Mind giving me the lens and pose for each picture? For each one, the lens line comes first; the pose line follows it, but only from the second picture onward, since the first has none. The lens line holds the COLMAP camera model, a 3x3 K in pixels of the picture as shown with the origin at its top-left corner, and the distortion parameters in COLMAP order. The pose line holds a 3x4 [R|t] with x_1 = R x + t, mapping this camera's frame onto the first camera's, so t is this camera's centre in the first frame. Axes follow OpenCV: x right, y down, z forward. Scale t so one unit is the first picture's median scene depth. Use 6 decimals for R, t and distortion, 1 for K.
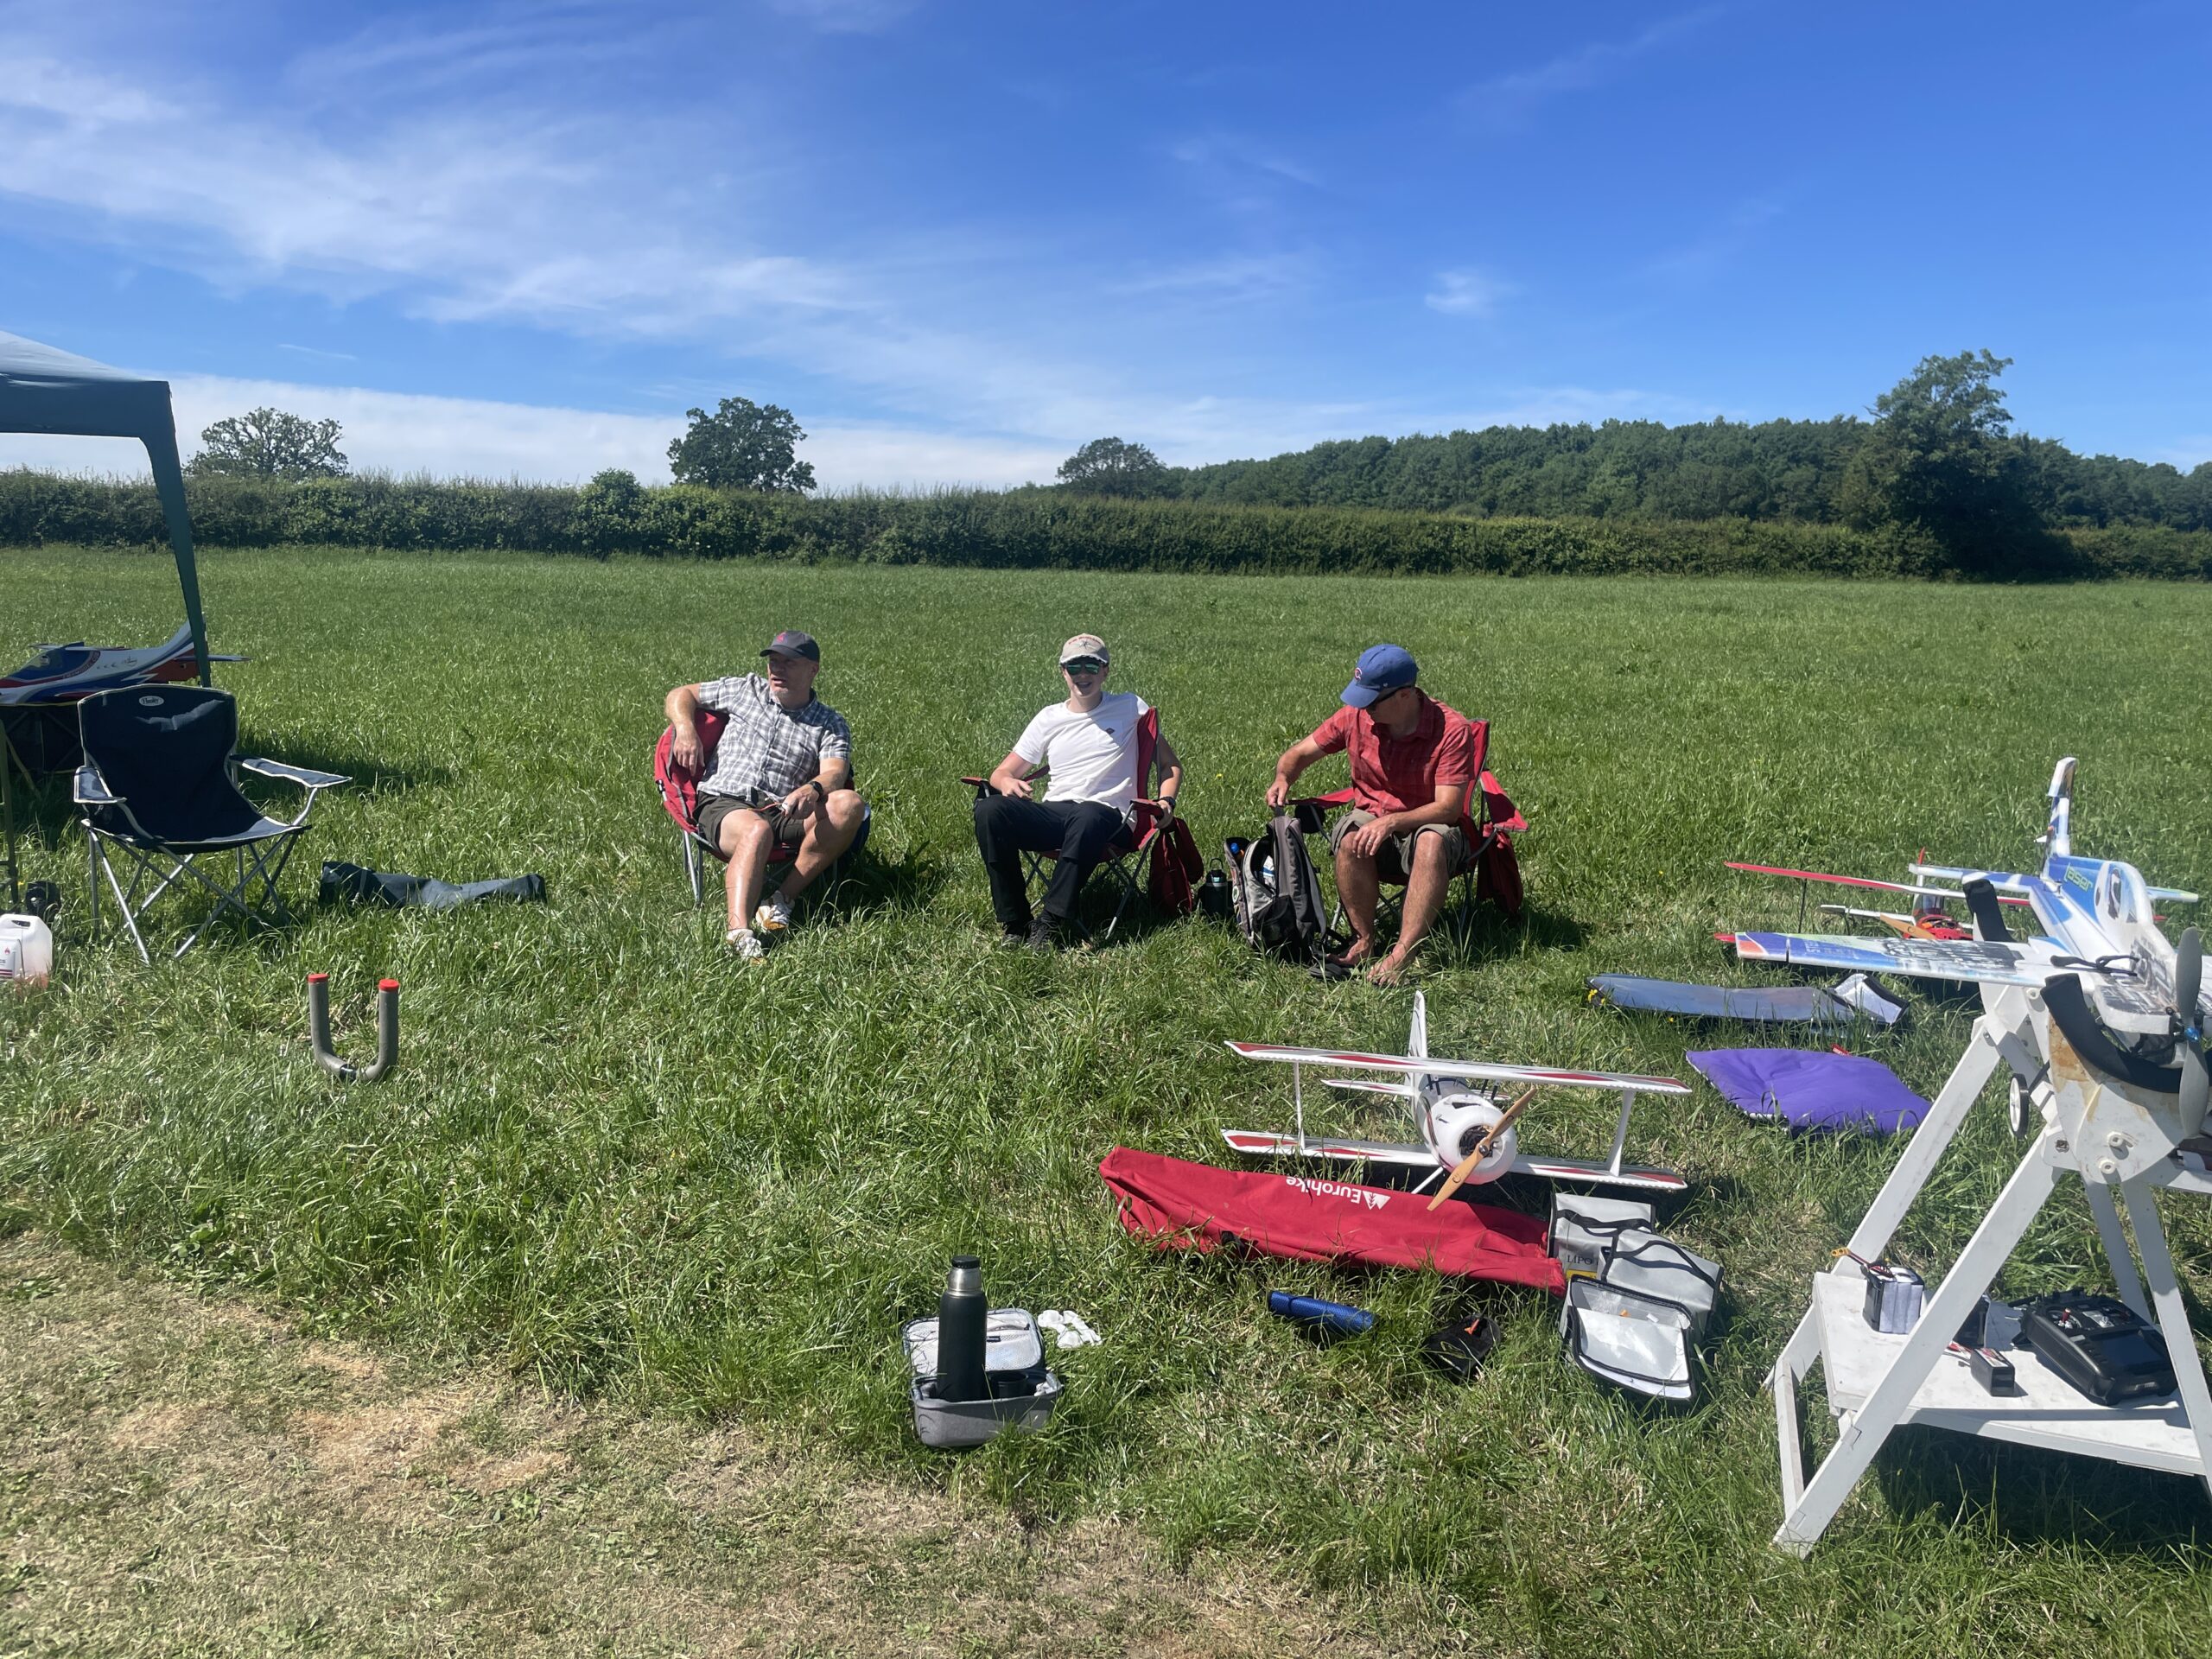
lens RADIAL K [[1696.8, 0, 1114.6], [0, 1696.8, 819.0], [0, 0, 1]] dist [0.090204, -0.107030]
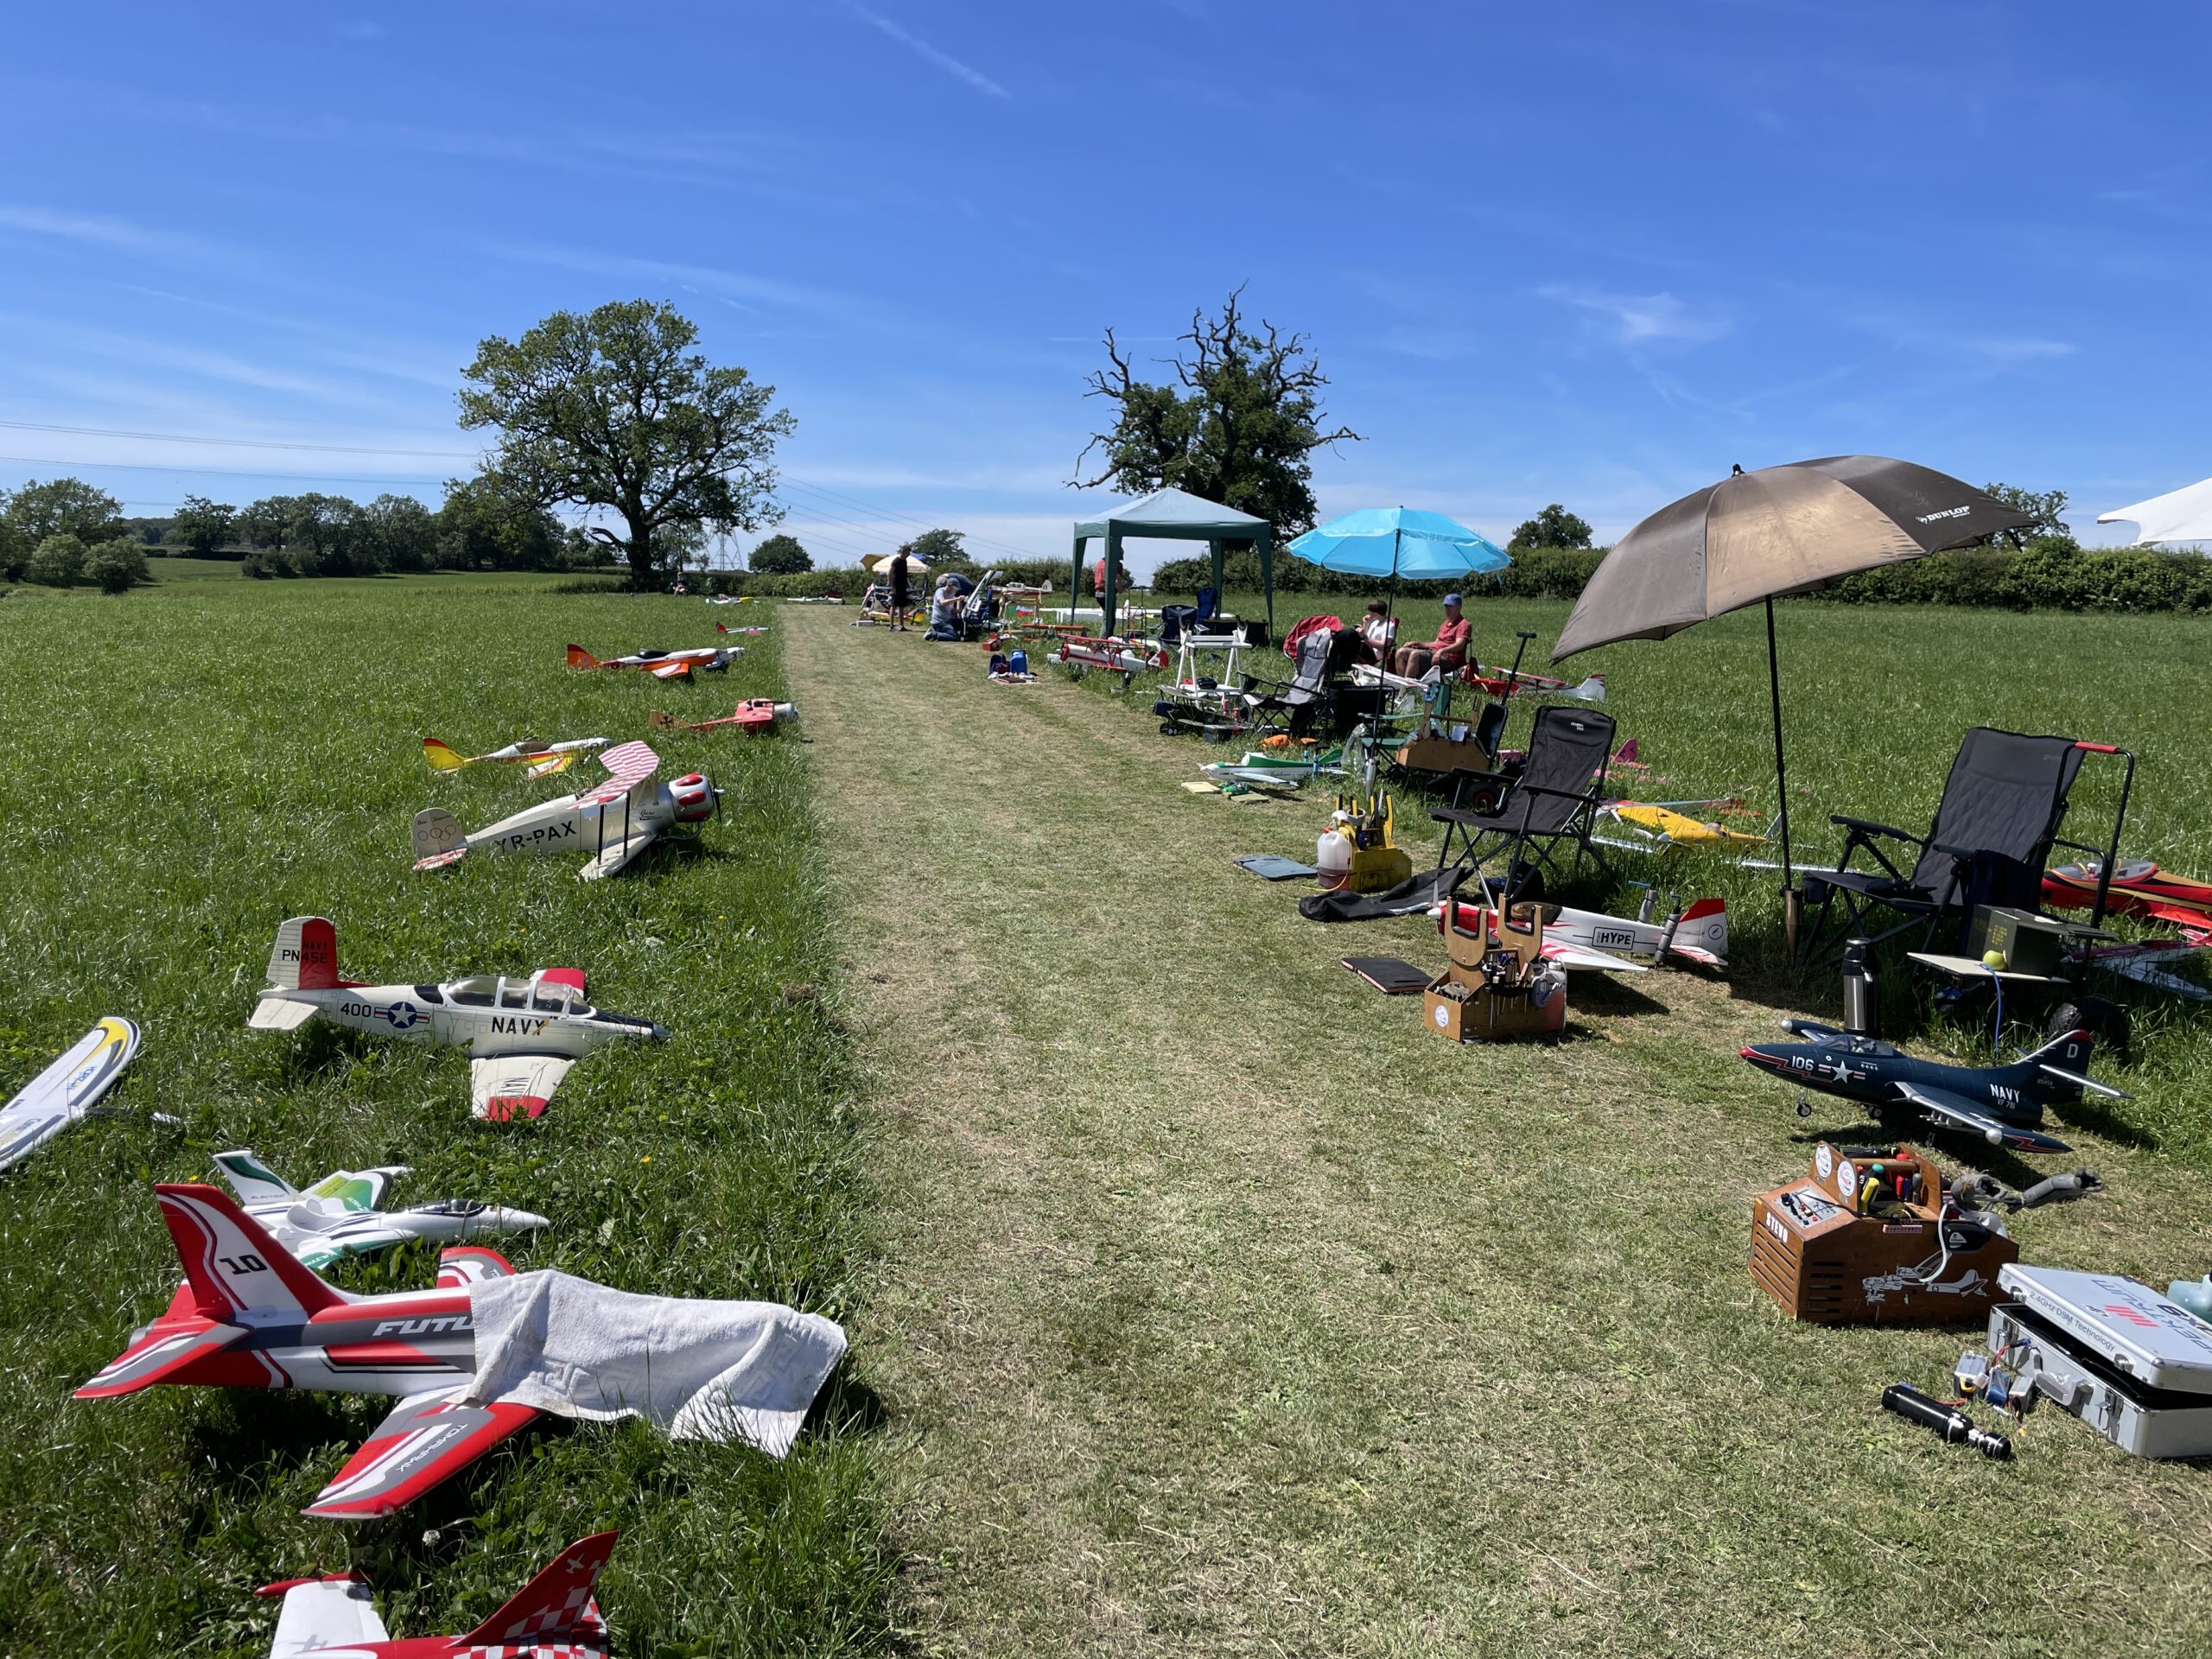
lens RADIAL K [[1725.6, 0, 1124.0], [0, 1725.6, 823.6], [0, 0, 1]] dist [0.044670, -0.003283]
pose [[0.589302, 0.111371, -0.800200, 0.109267], [-0.143275, 0.989160, 0.032156, 0.013295], [0.795107, 0.095699, 0.598871, -0.060726]]
